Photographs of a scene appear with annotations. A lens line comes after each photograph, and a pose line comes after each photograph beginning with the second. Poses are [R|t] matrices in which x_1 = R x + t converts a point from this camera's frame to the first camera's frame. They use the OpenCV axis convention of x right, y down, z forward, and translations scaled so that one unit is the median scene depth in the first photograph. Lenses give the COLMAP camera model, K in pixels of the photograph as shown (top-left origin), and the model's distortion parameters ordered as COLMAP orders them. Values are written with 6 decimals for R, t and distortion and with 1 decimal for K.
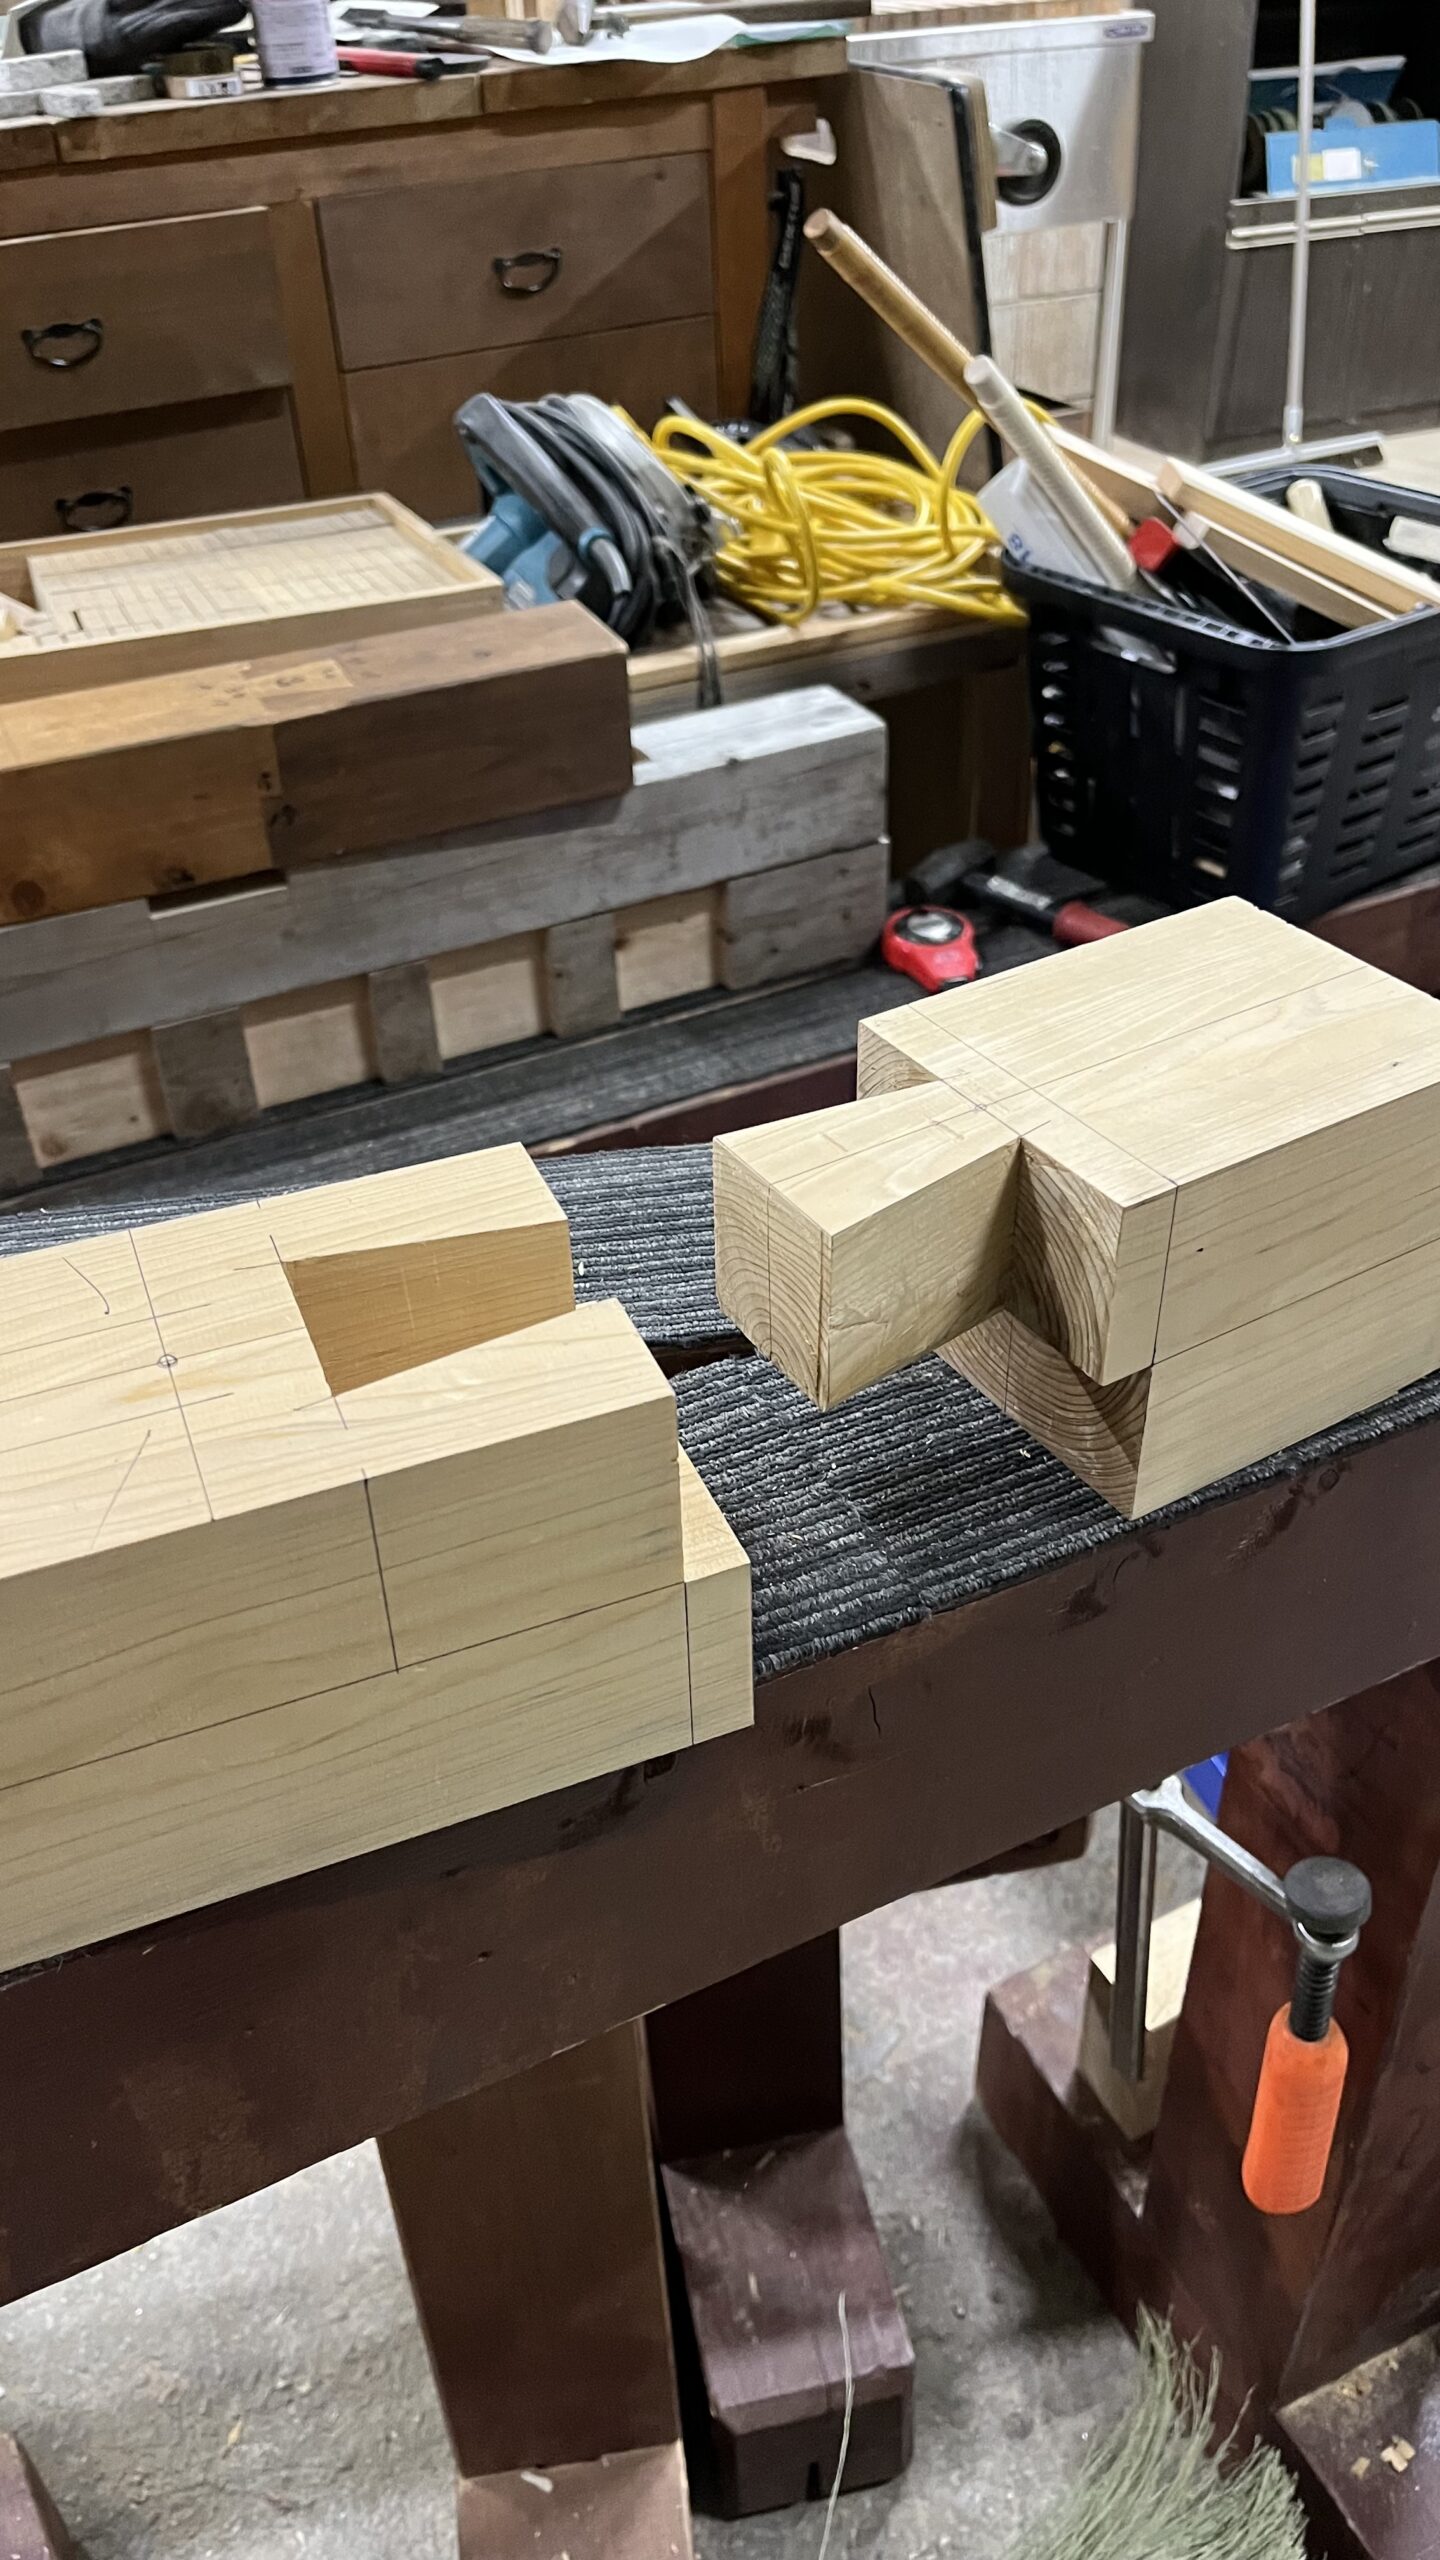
lens RADIAL K [[1974.8, 0, 700.5], [0, 1974.8, 1287.1], [0, 0, 1]] dist [0.071810, -0.112517]
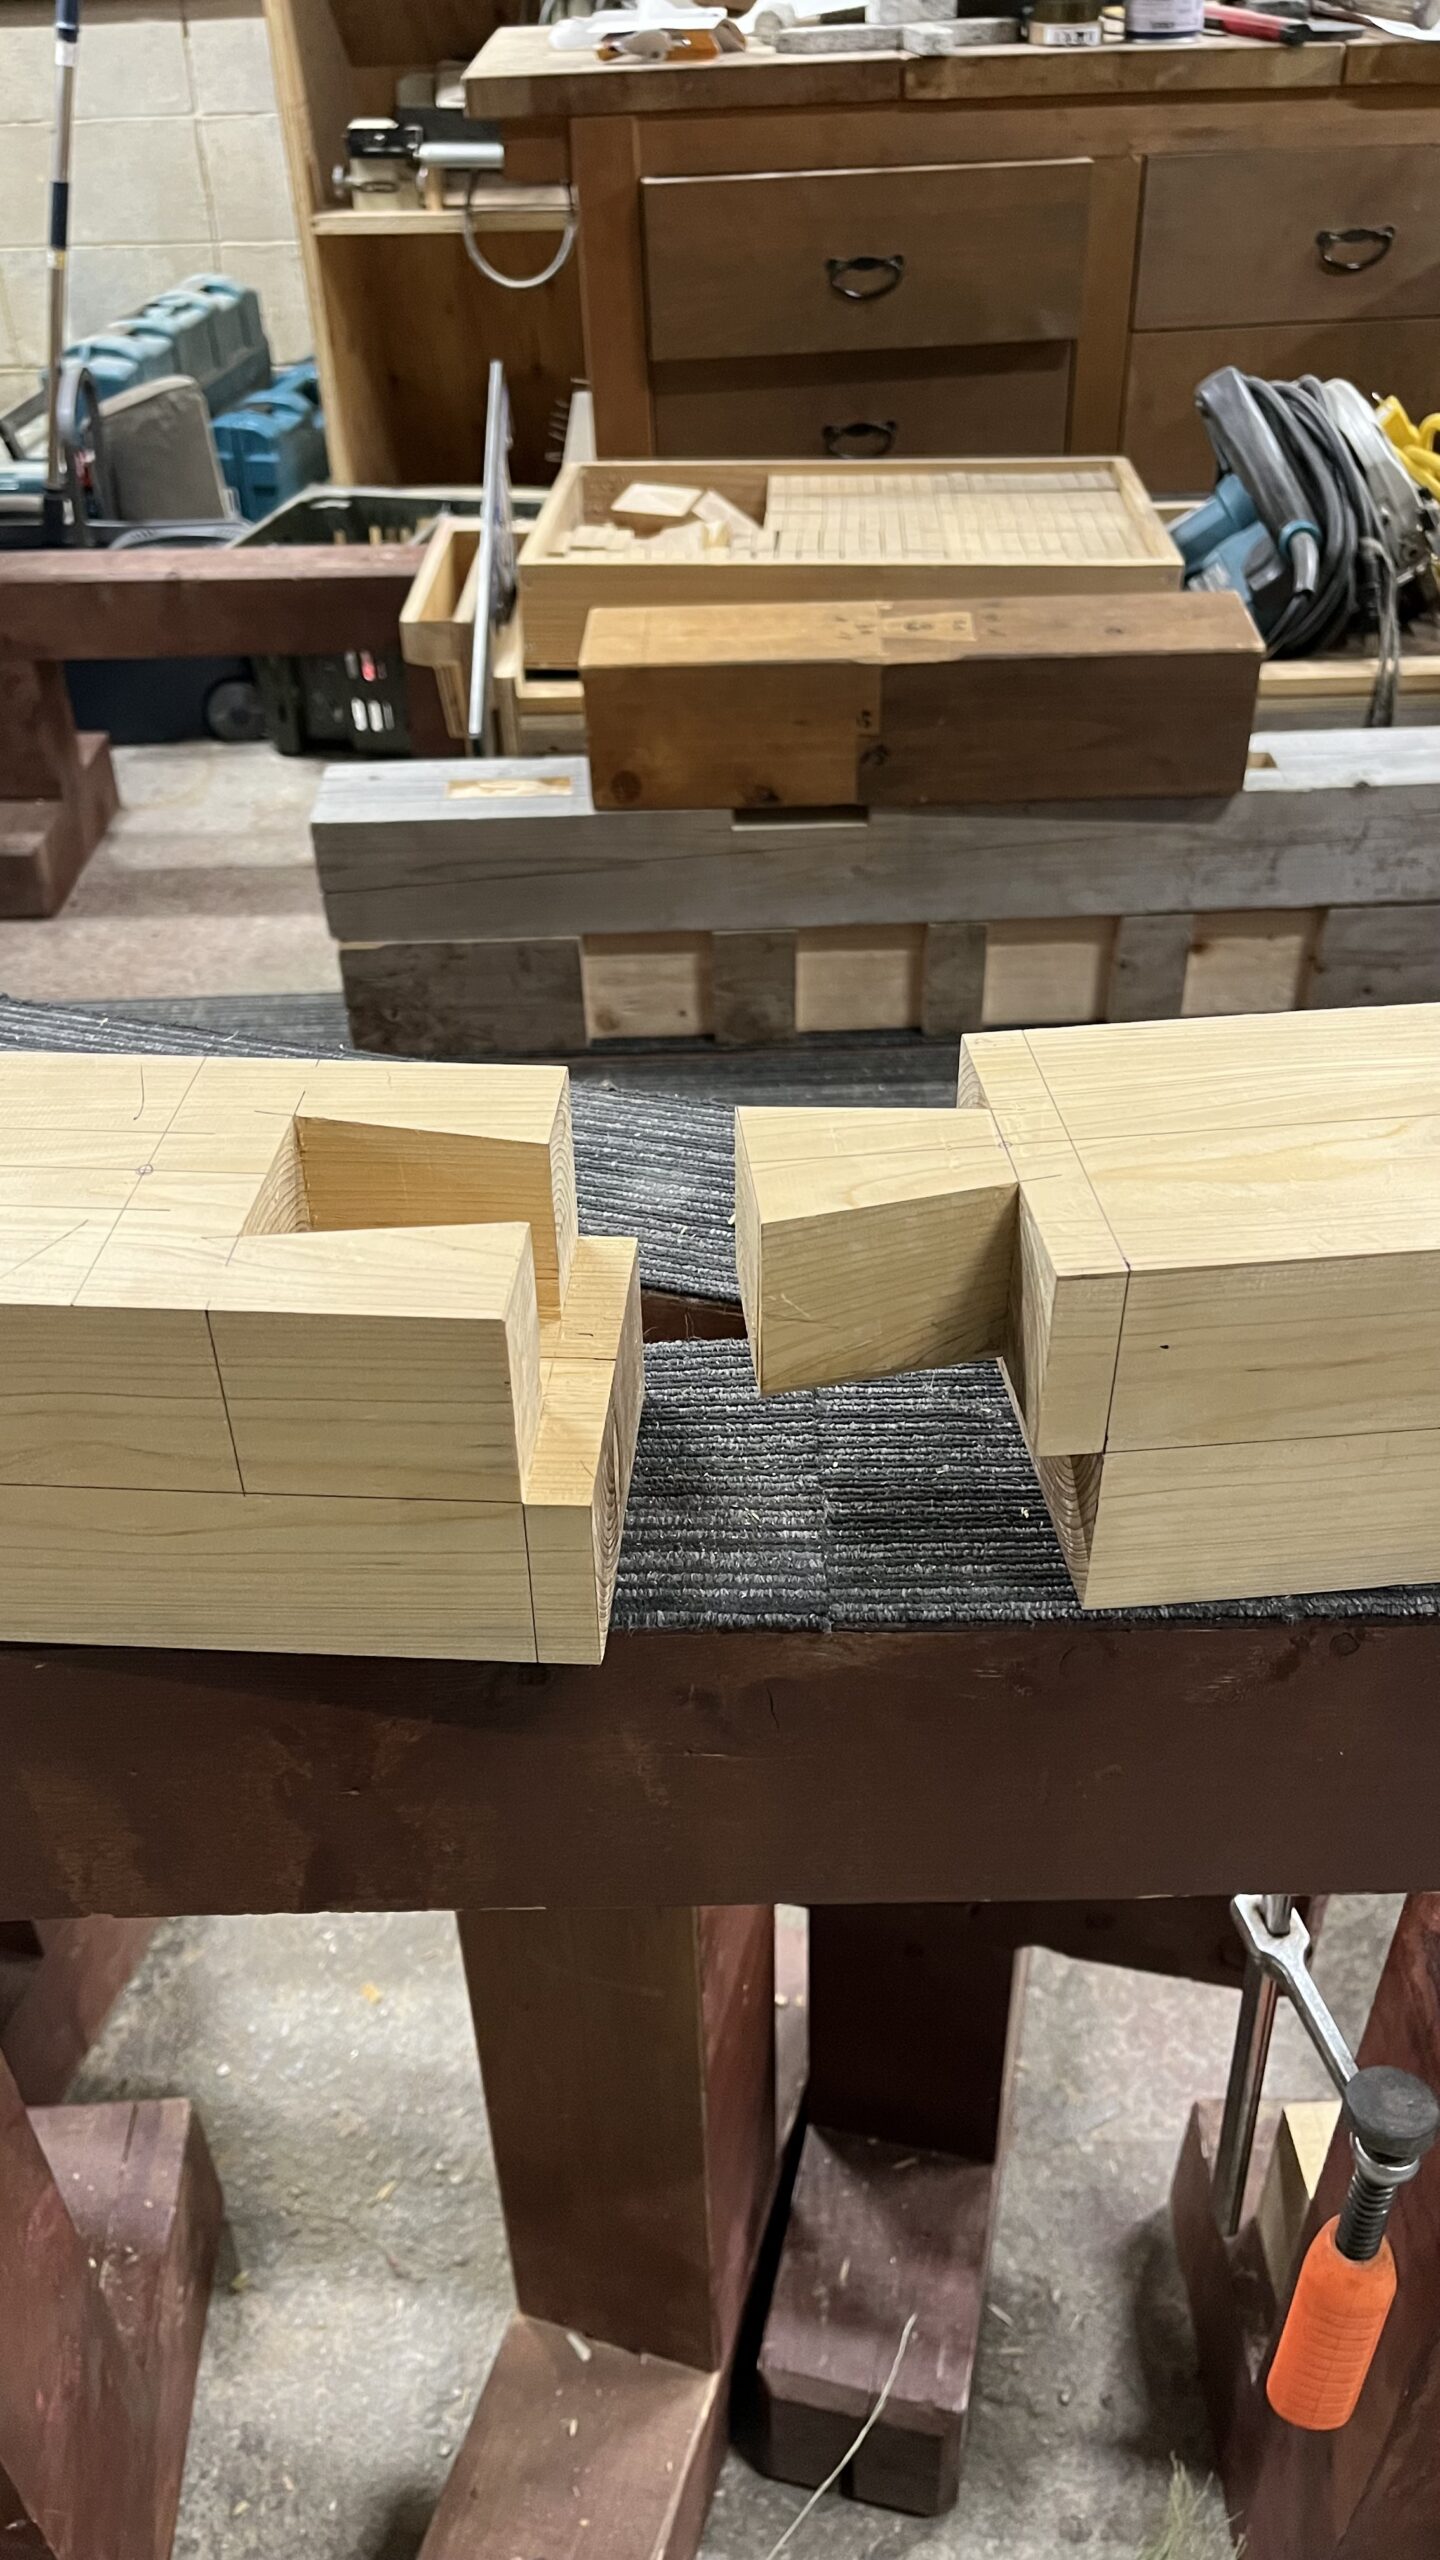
lens RADIAL K [[1974.8, 0, 700.5], [0, 1974.8, 1287.1], [0, 0, 1]] dist [0.071810, -0.112517]
pose [[0.899446, 0.272321, -0.341816, 0.129220], [-0.265354, 0.961752, 0.067972, -0.018142], [0.347253, 0.029565, 0.937305, 0.015671]]
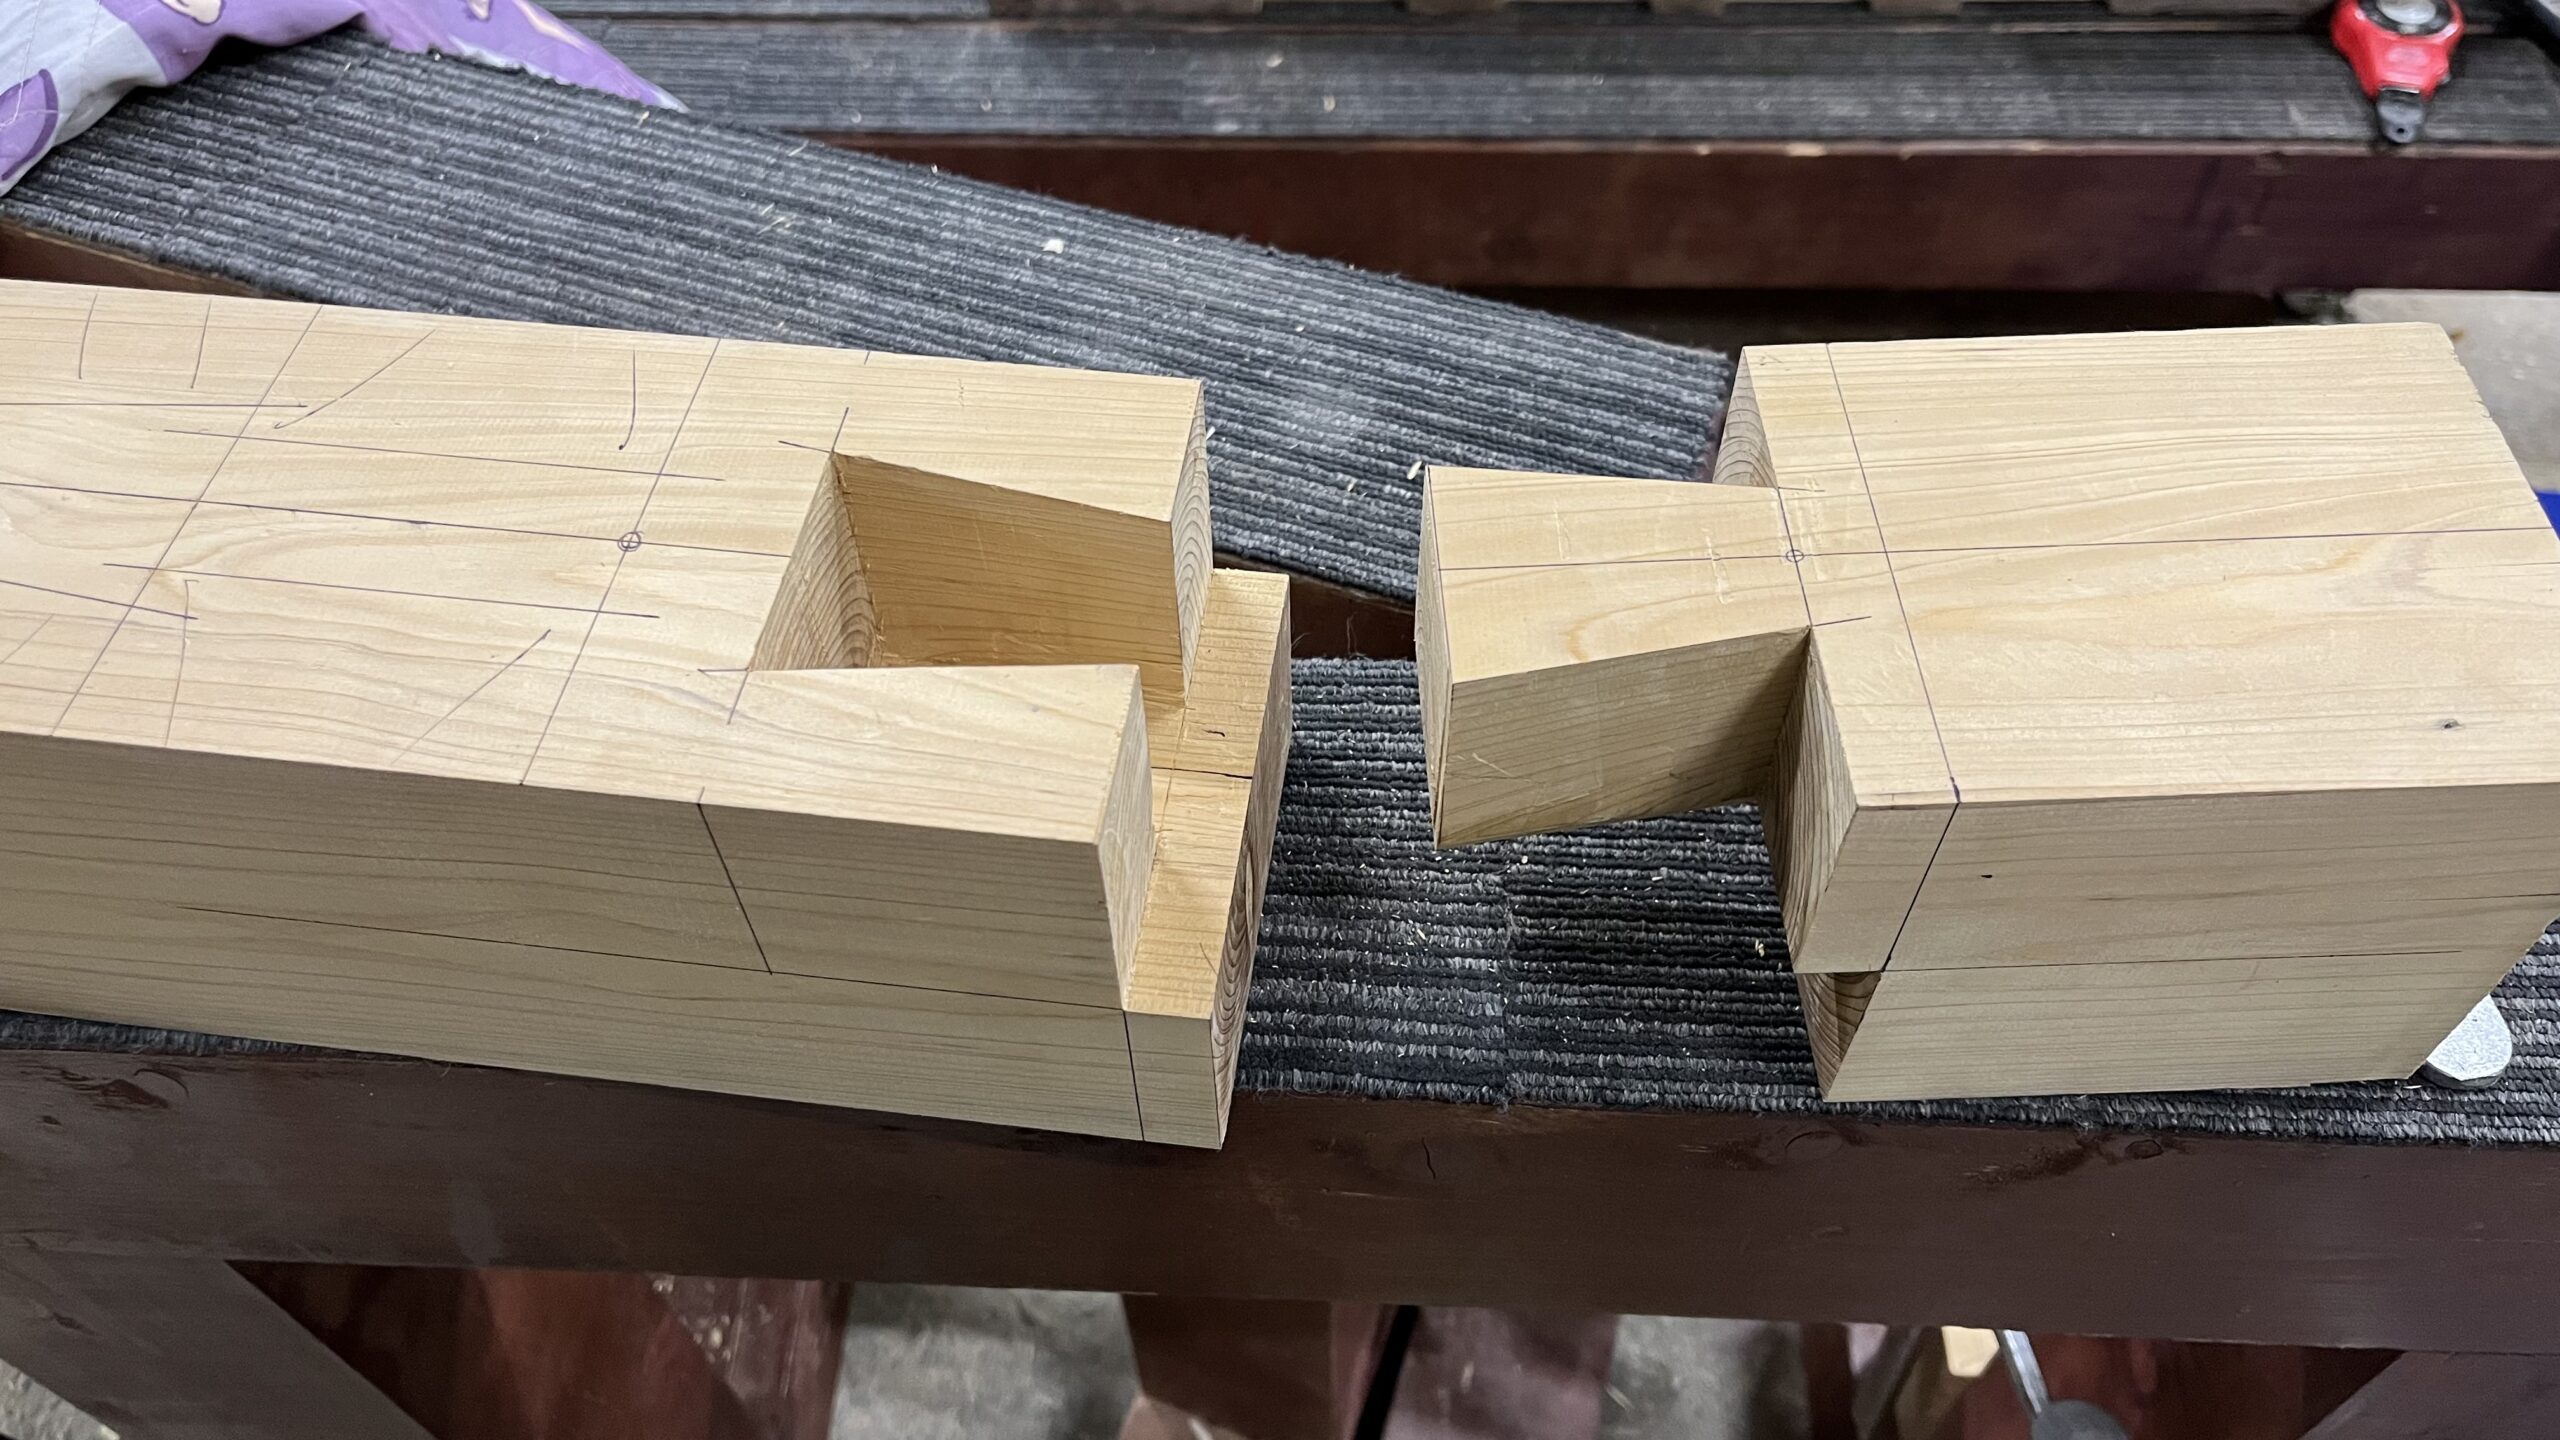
lens RADIAL K [[1990.2, 0, 1280.0], [0, 1990.2, 720.0], [0, 0, 1]] dist [0.015797, -0.002415]
pose [[0.871751, 0.399628, -0.283456, 0.074642], [-0.297183, 0.891255, 0.342560, -0.082234], [0.389528, -0.214388, 0.895715, 0.101761]]
